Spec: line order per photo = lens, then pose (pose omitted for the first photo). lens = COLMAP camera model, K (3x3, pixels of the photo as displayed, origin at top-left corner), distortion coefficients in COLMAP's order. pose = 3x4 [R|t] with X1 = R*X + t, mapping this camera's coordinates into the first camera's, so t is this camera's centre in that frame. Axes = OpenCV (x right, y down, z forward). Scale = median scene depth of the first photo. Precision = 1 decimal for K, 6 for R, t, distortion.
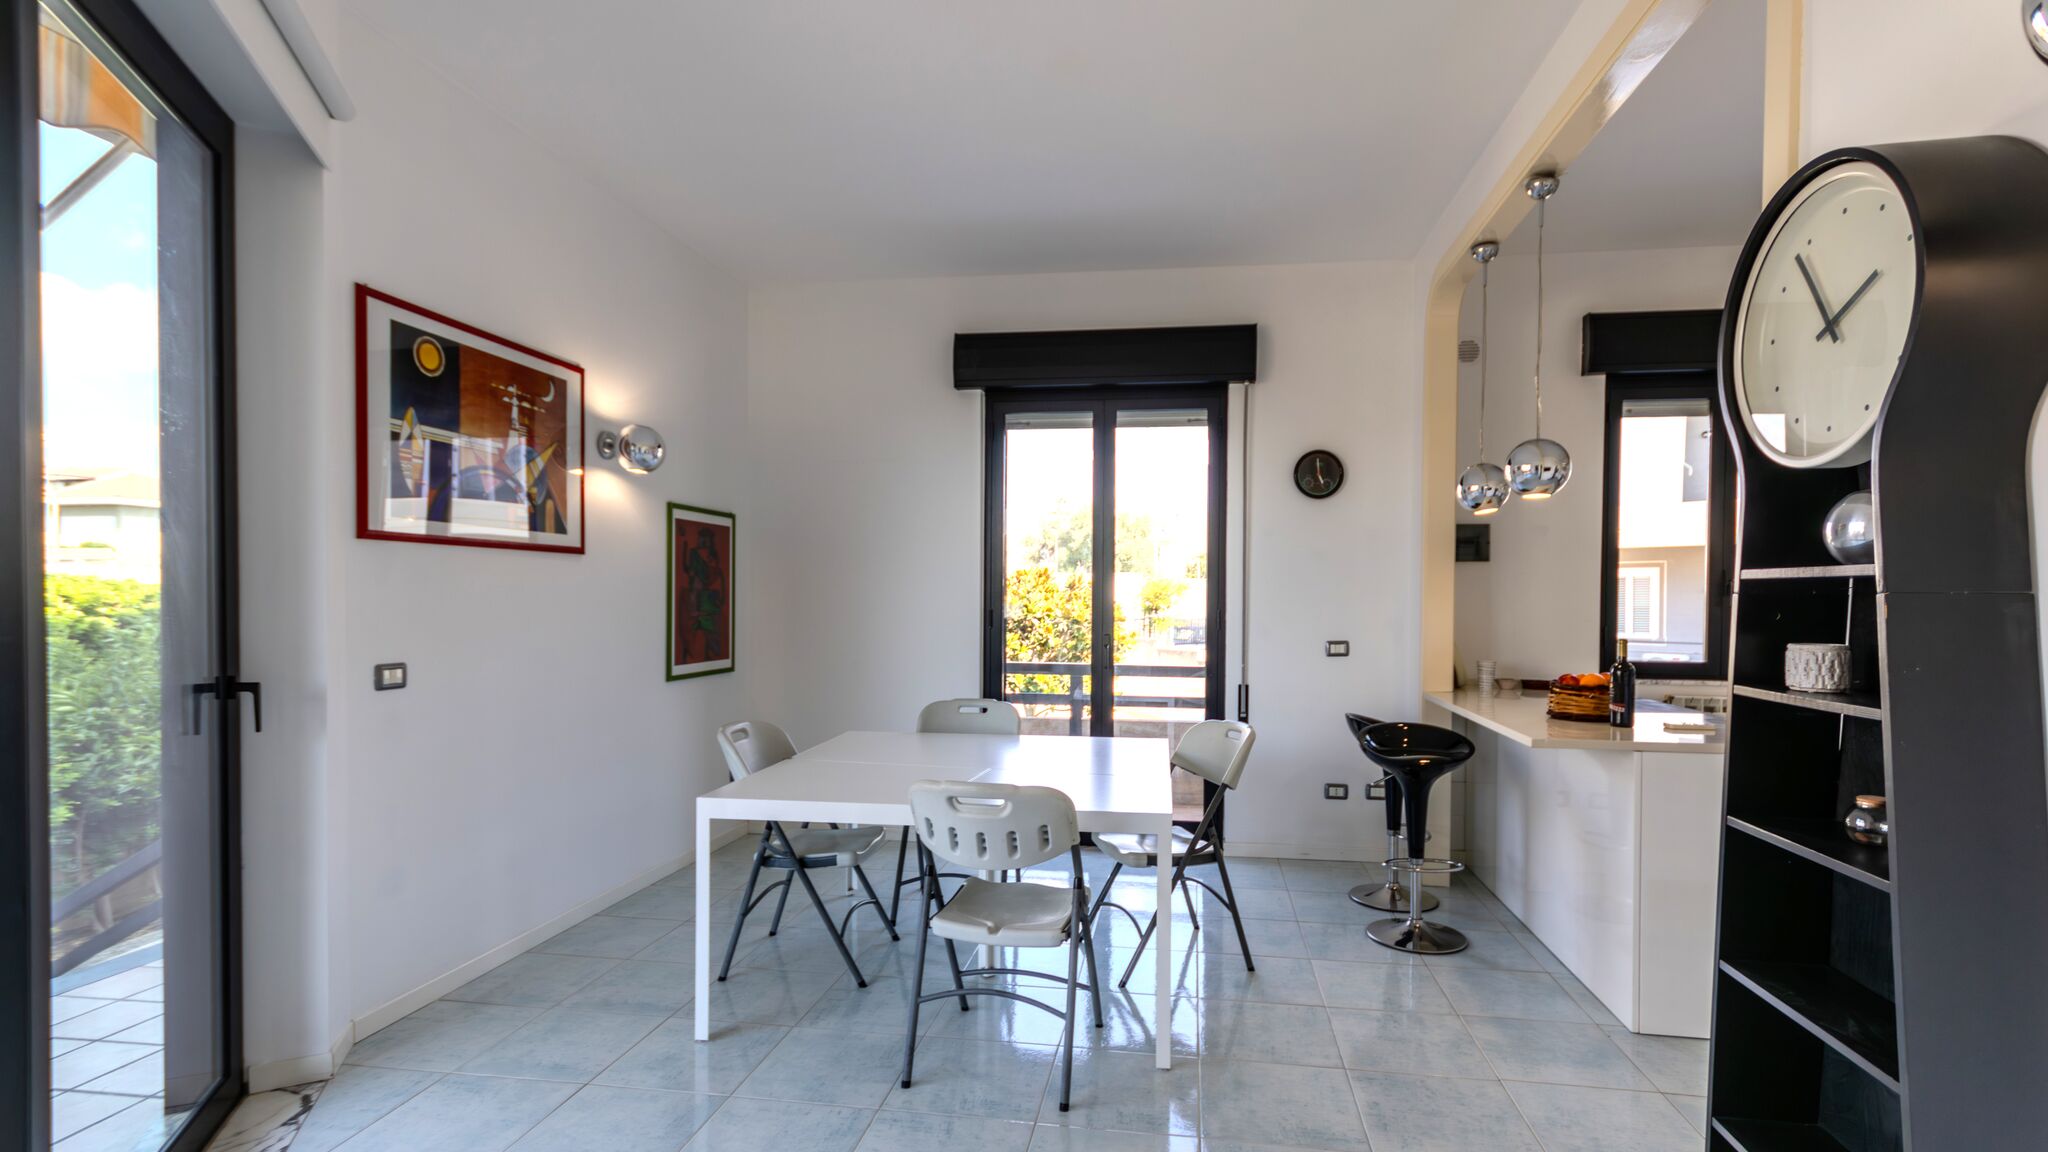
lens RADIAL K [[954.6, 0, 1037.1], [0, 954.6, 591.1], [0, 0, 1]] dist [0.013748, -0.000028]
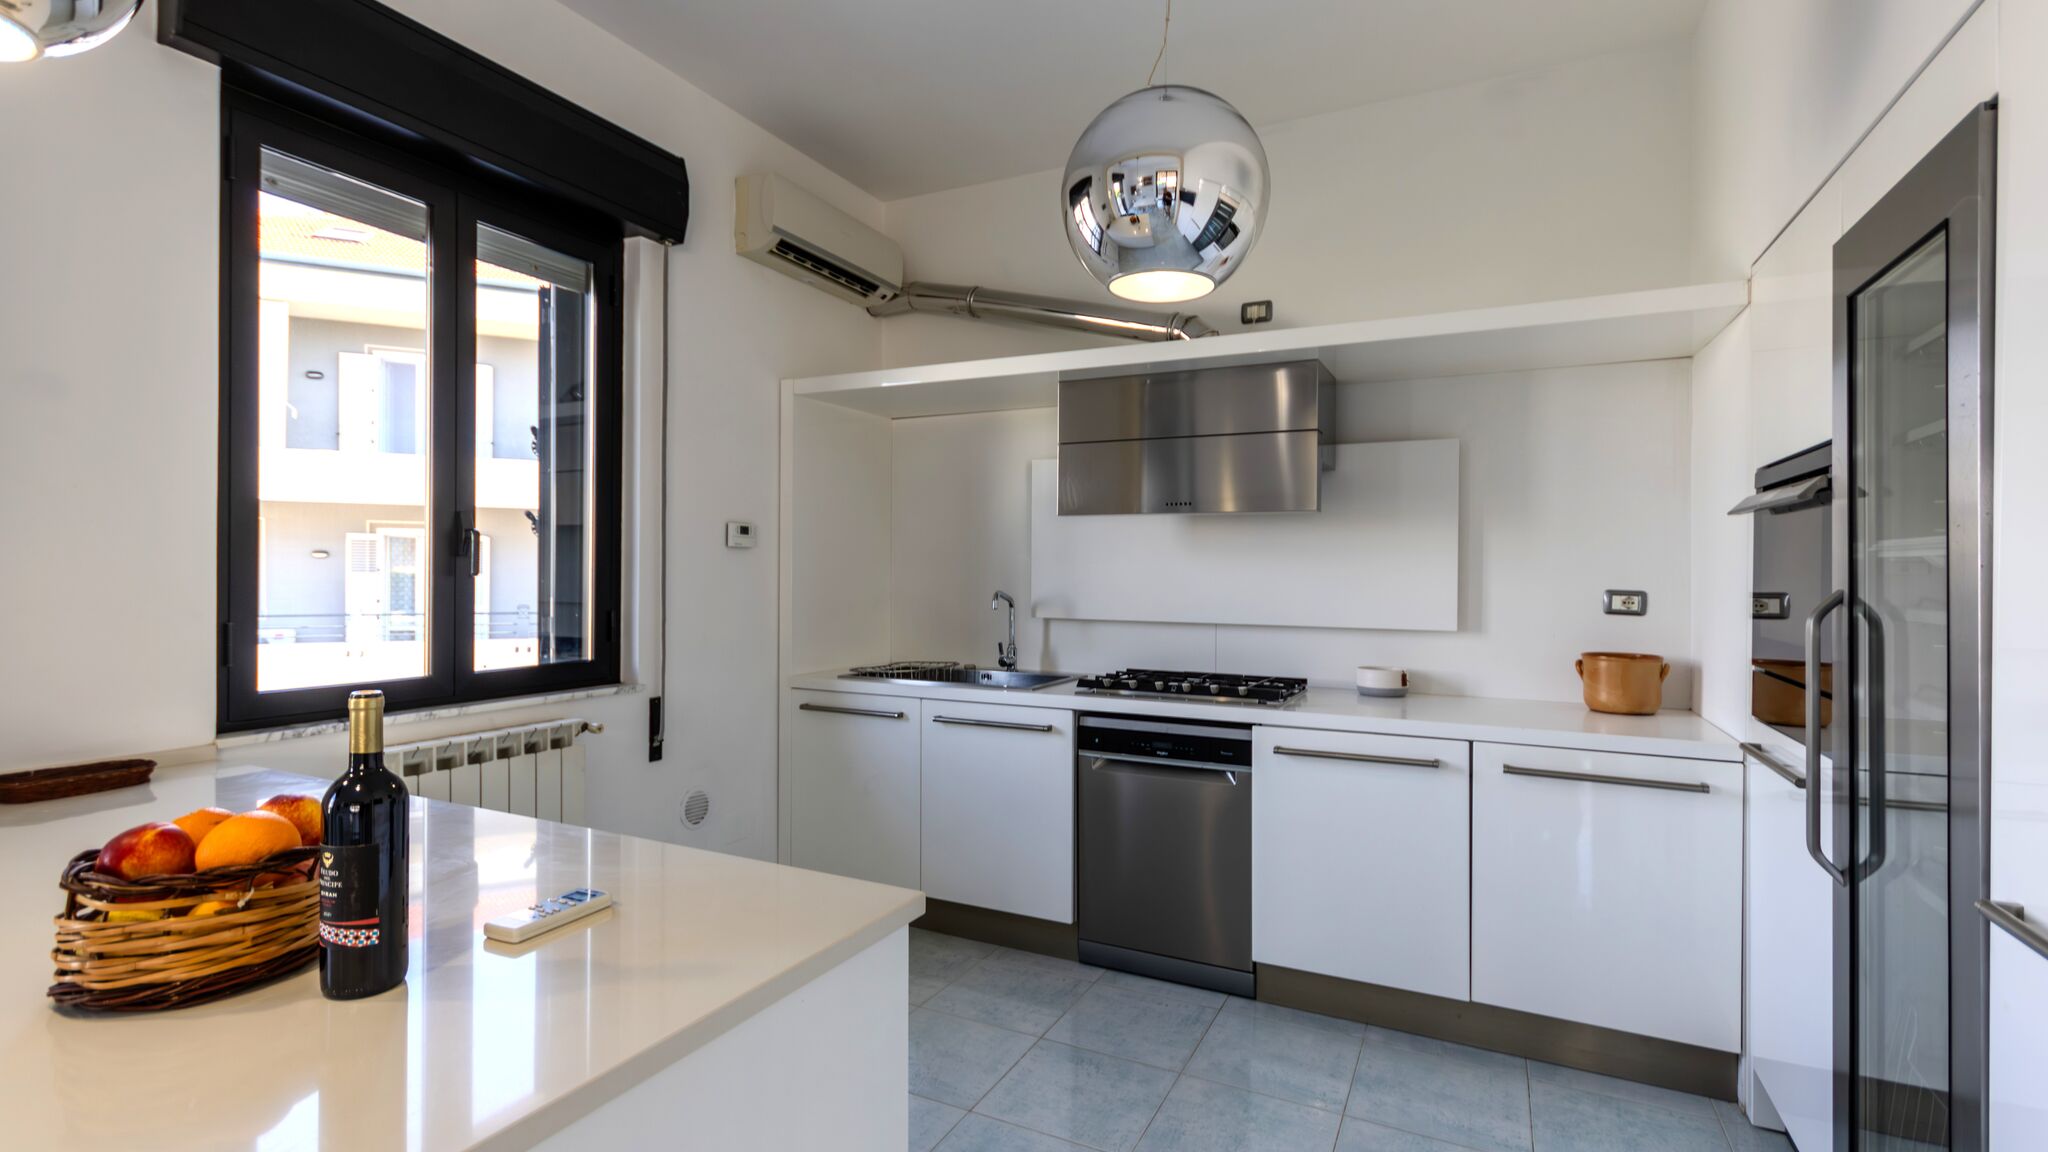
lens RADIAL K [[954.6, 0, 1037.1], [0, 954.6, 591.1], [0, 0, 1]] dist [0.013748, -0.000028]
pose [[0.310643, -0.033649, 0.949931, 0.144878], [-0.012812, 0.999134, 0.039582, 0.000215], [-0.950440, -0.024466, 0.309943, 0.262342]]
